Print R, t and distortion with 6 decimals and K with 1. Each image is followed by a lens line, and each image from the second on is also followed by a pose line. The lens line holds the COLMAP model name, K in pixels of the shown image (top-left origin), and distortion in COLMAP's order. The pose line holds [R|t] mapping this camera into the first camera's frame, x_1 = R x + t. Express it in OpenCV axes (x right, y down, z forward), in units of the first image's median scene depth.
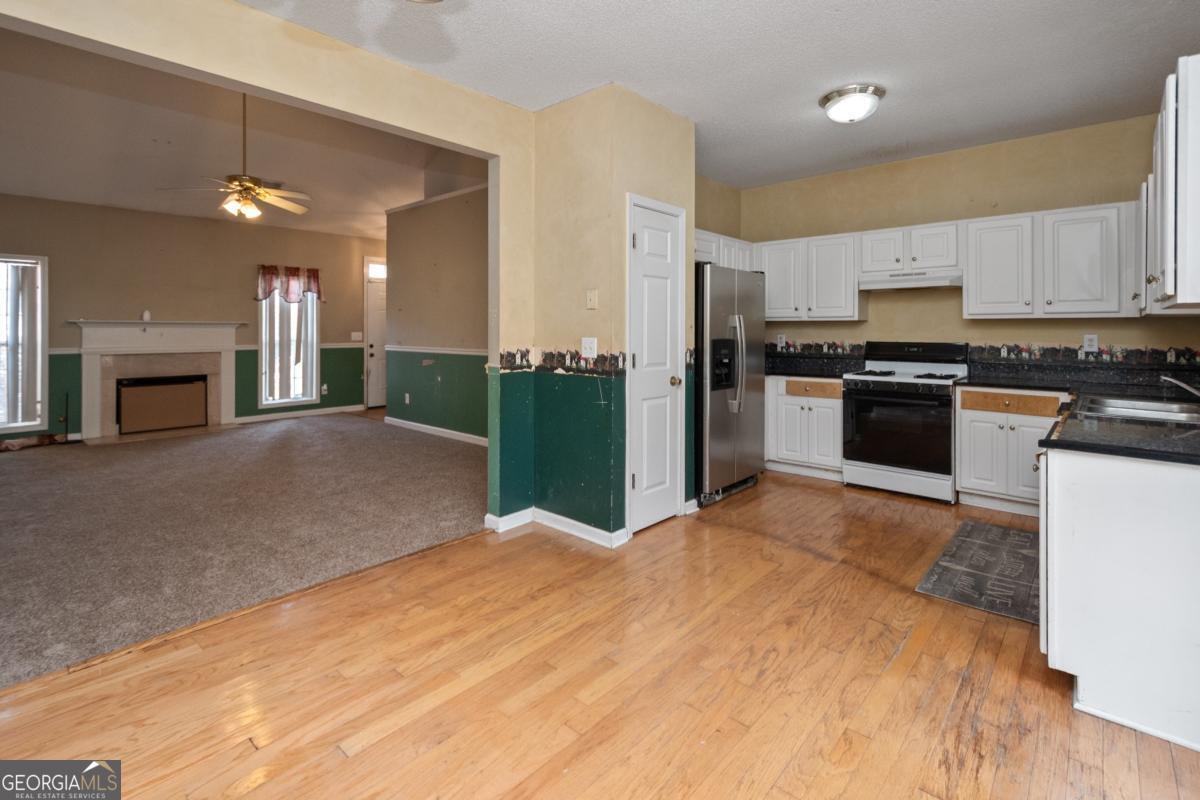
lens RADIAL K [[552.7, 0, 584.2], [0, 552.7, 338.5], [0, 0, 1]] dist [0.001441, -0.000193]
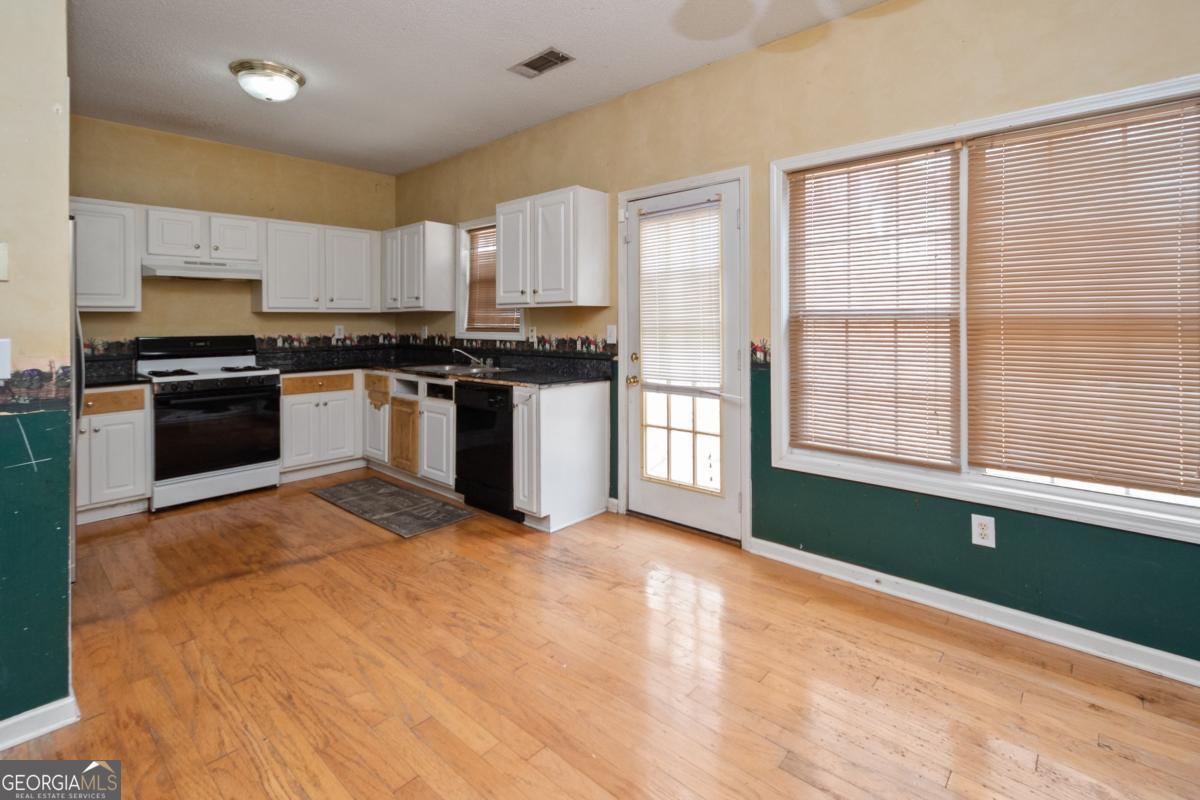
lens RADIAL K [[552.7, 0, 606.9], [0, 552.7, 325.4], [0, 0, 1]] dist [0.001441, -0.000193]
pose [[-0.015979, -0.008310, 0.999838, -0.412121], [0.022167, 0.999717, 0.008663, -0.004829], [-0.999627, 0.022302, -0.015790, 0.386568]]
